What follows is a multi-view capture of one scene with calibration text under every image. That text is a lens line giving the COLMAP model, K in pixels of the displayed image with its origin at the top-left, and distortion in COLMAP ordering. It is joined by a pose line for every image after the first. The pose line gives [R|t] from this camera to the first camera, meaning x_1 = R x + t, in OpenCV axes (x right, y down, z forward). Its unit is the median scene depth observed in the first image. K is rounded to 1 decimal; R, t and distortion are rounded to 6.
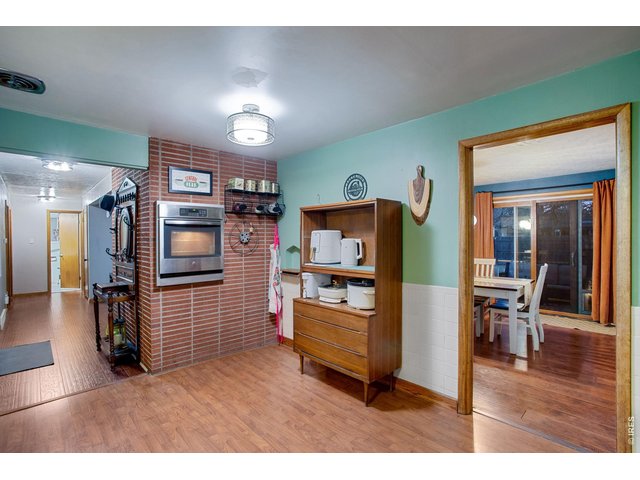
lens RADIAL K [[315.0, 0, 321.4], [0, 315.0, 241.6], [0, 0, 1]] dist [-0.001518, 0.000403]
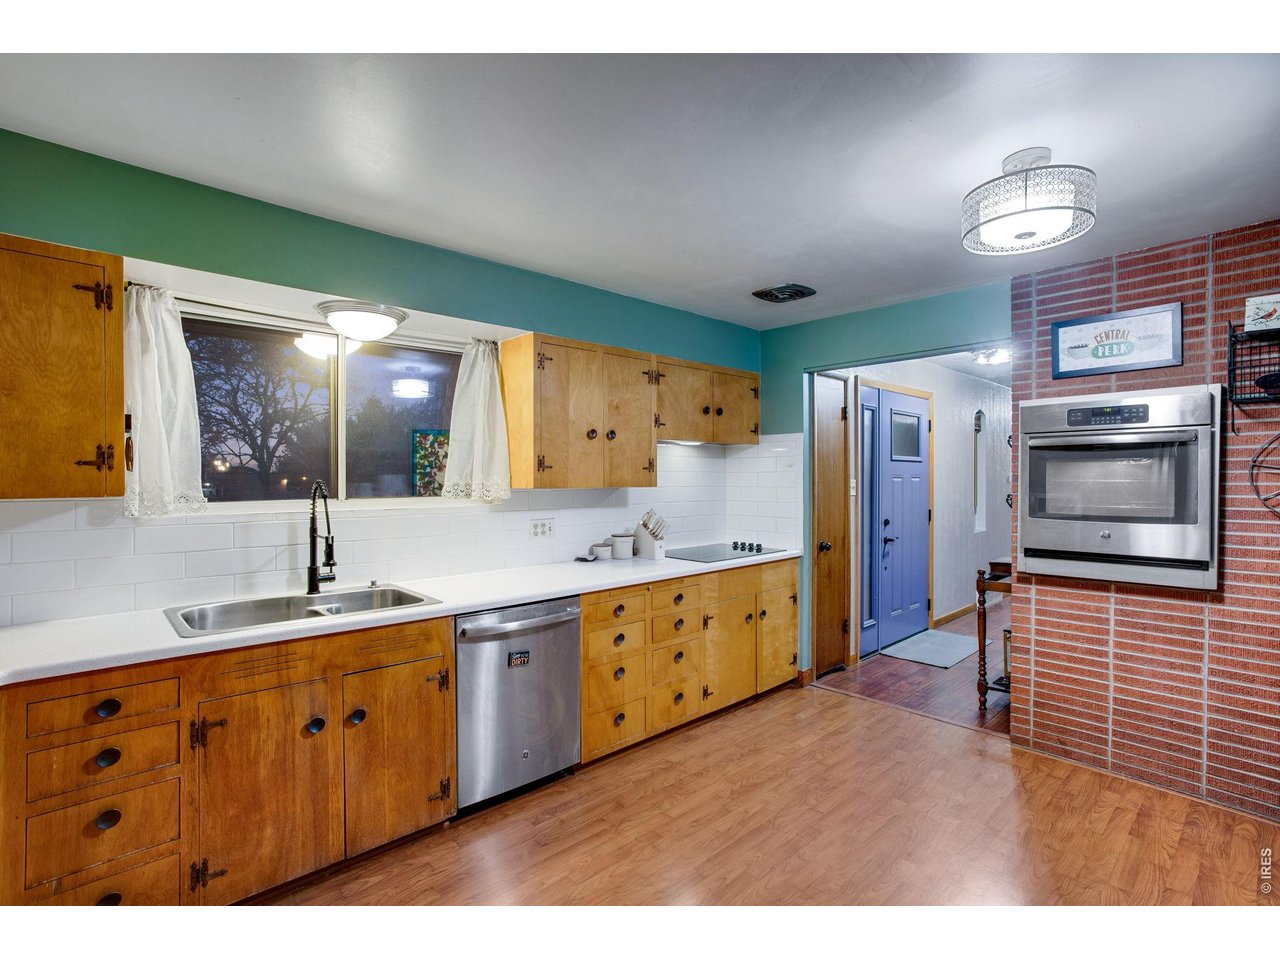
lens RADIAL K [[630.1, 0, 642.8], [0, 630.1, 483.1], [0, 0, 1]] dist [-0.001518, 0.000403]
pose [[-0.016136, 0.012996, -0.999785, 0.461799], [-0.011385, 0.999848, 0.013180, -0.004674], [0.999805, 0.011595, -0.015986, 0.392372]]
